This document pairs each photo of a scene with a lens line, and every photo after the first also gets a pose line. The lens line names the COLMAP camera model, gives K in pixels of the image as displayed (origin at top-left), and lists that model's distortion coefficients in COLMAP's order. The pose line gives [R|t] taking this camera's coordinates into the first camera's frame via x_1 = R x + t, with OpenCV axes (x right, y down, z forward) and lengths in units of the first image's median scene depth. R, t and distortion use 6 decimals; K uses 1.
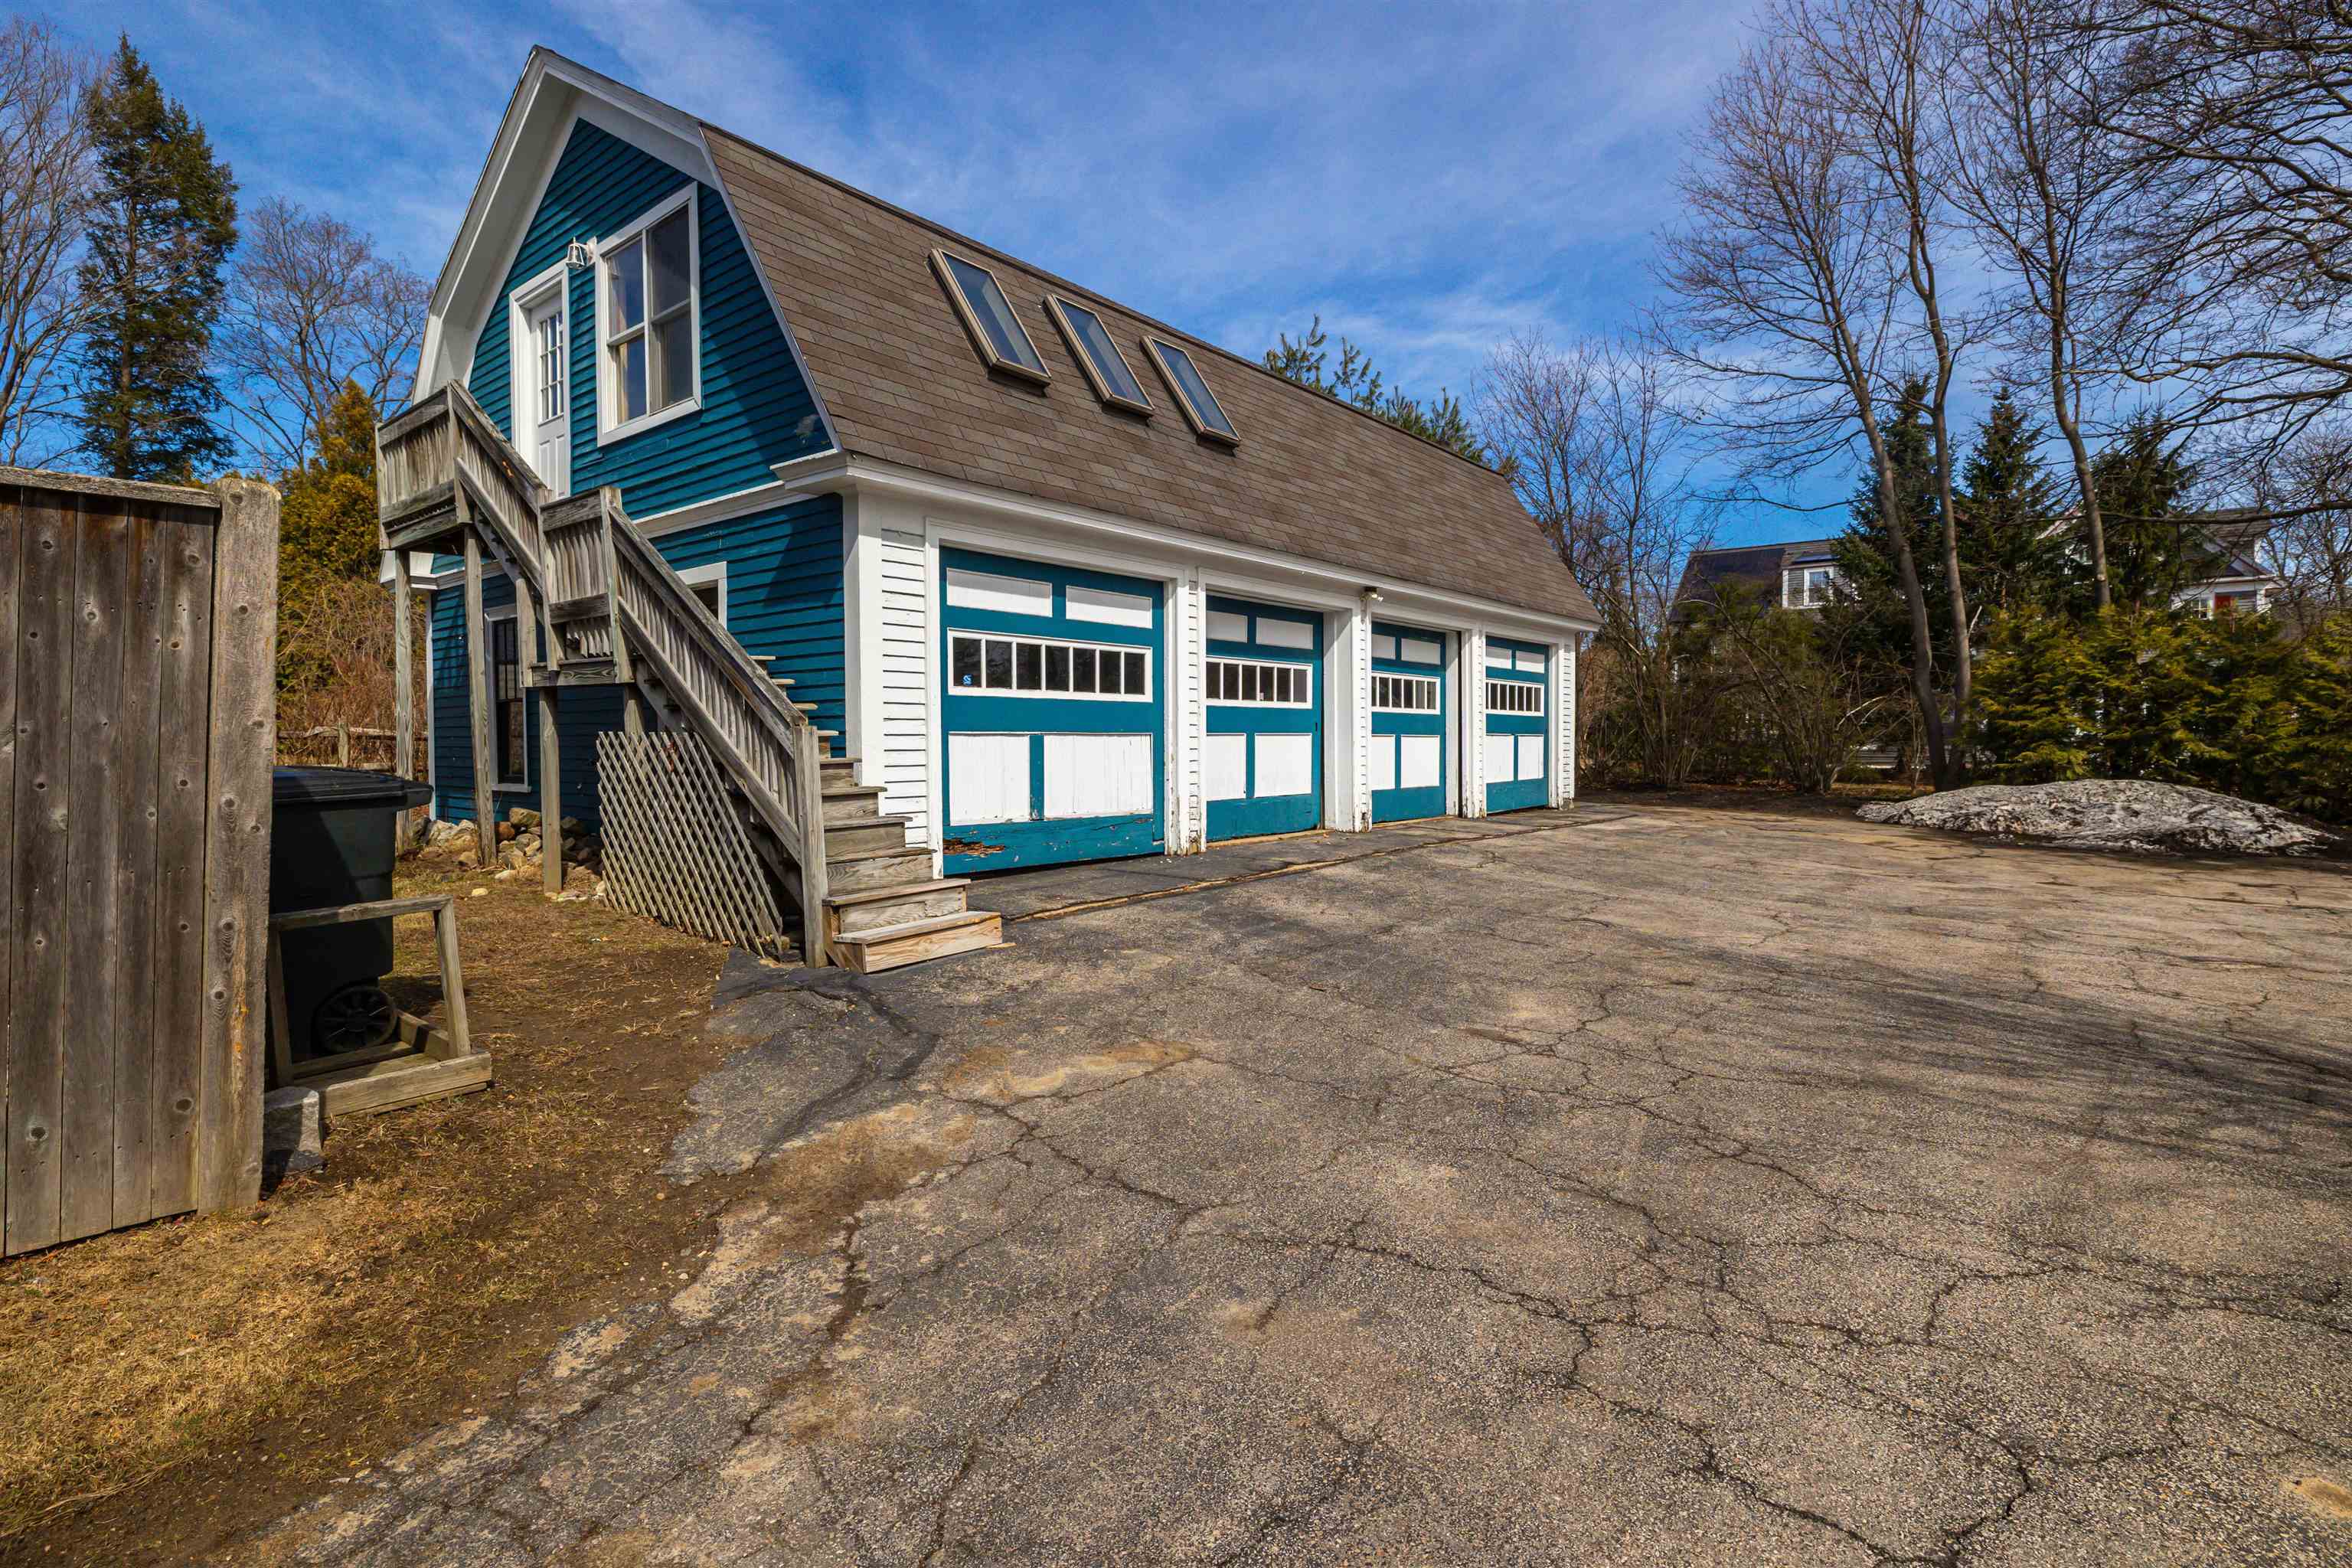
lens RADIAL K [[1107.9, 0, 1169.7], [0, 1107.9, 772.4], [0, 0, 1]] dist [-0.005637, -0.000937]
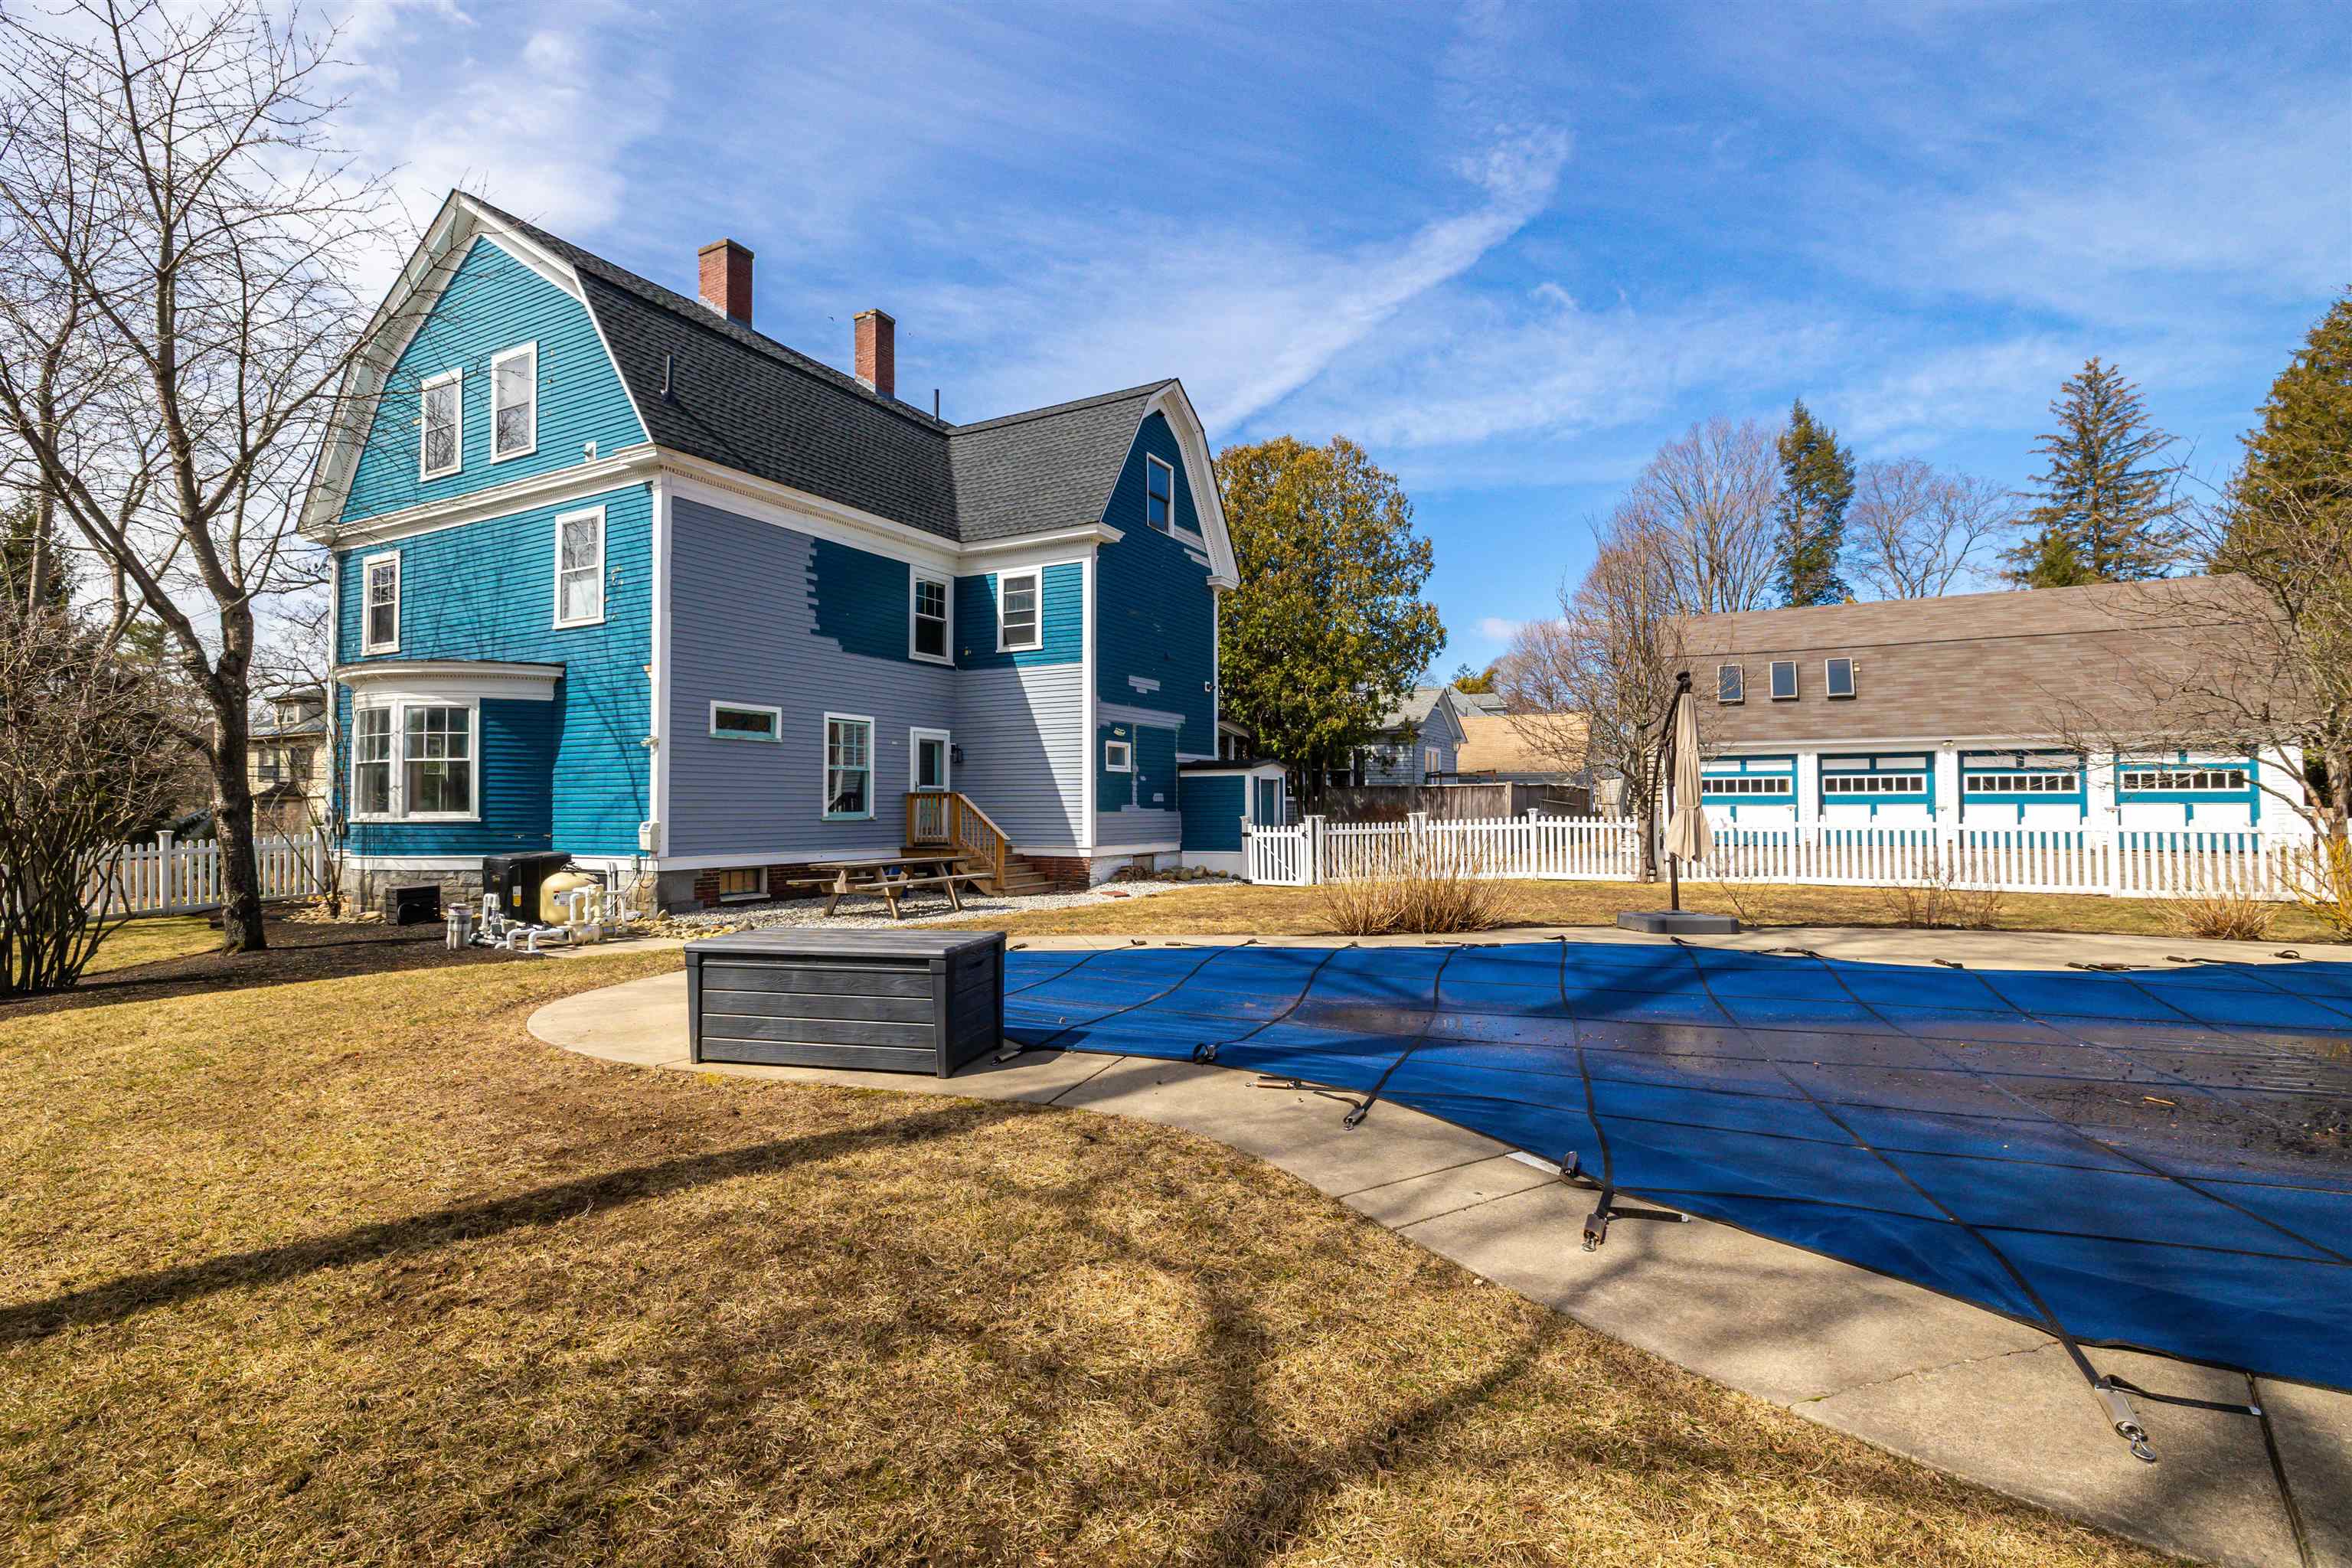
lens RADIAL K [[1107.9, 0, 1172.6], [0, 1107.9, 792.7], [0, 0, 1]] dist [-0.005637, -0.000937]
pose [[0.179957, -0.012325, -0.983597, 2.252356], [-0.026387, 0.999501, -0.017352, 0.022693], [0.983320, 0.029077, 0.179542, -1.009585]]
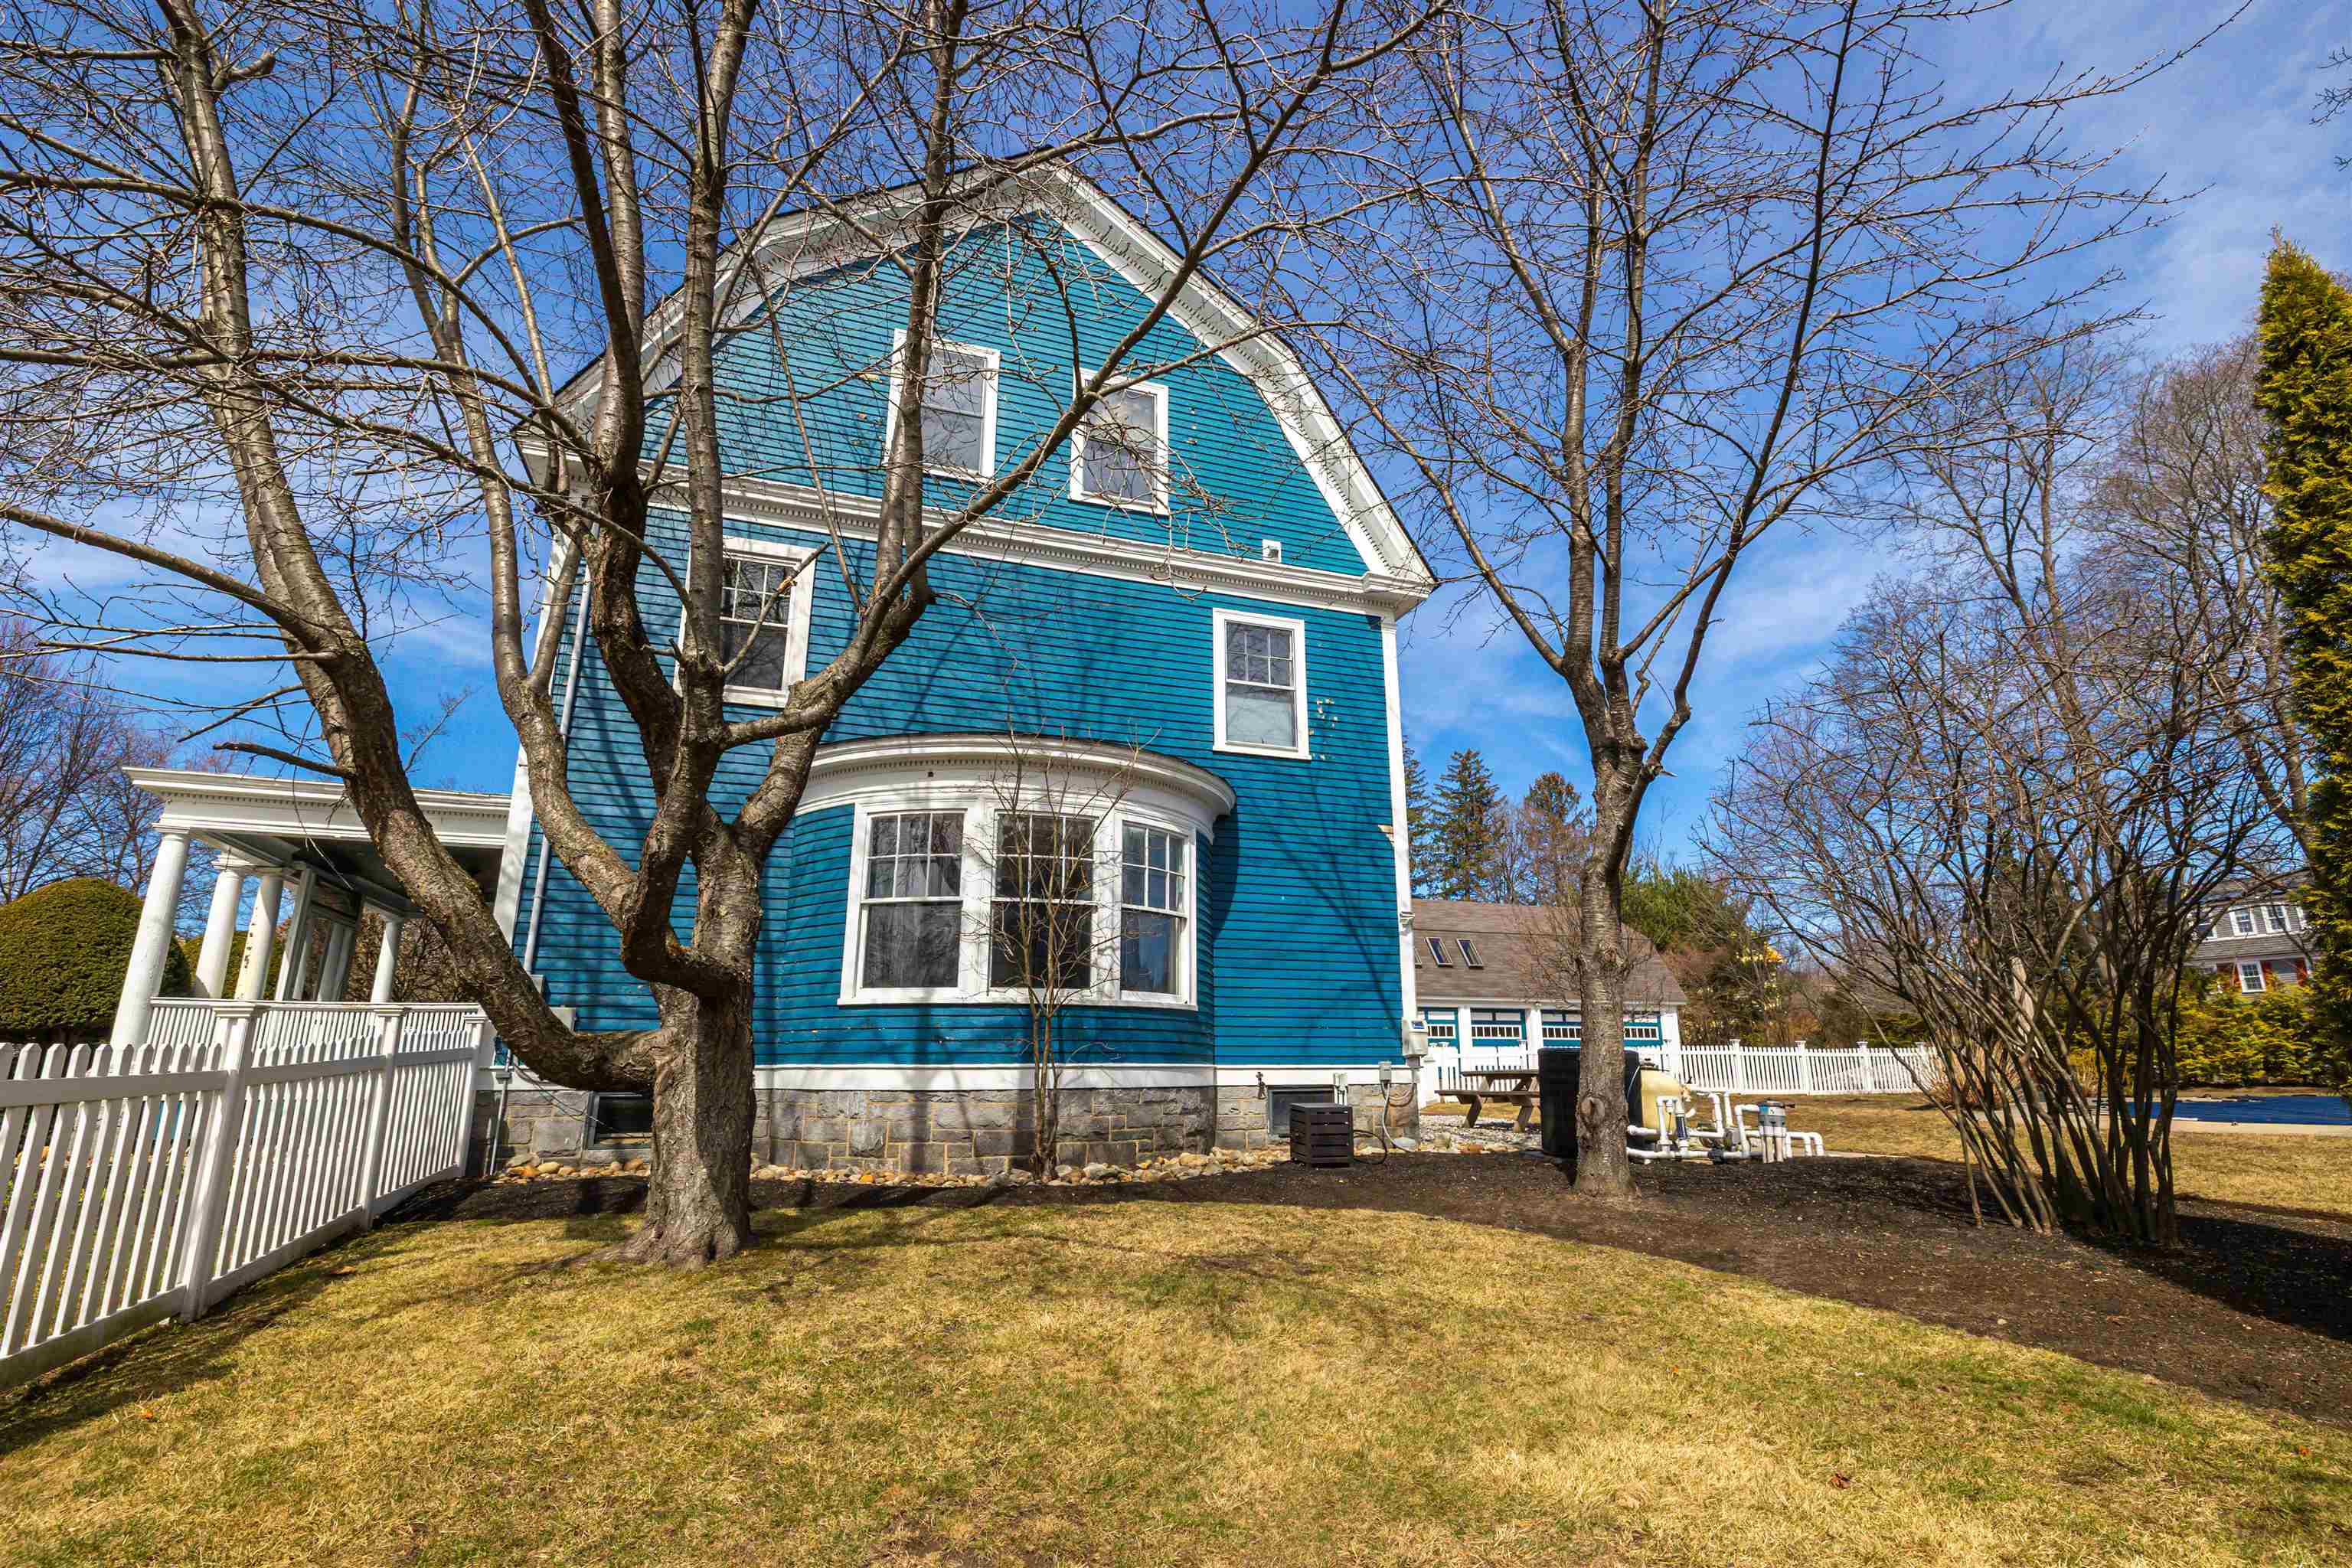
lens RADIAL K [[1107.9, 0, 1174.9], [0, 1107.9, 789.1], [0, 0, 1]] dist [-0.005637, -0.000937]
pose [[0.859772, -0.121401, -0.496038, 1.043948], [-0.019152, 0.962984, -0.268877, 0.142851], [0.510319, 0.240673, 0.825622, -2.628726]]
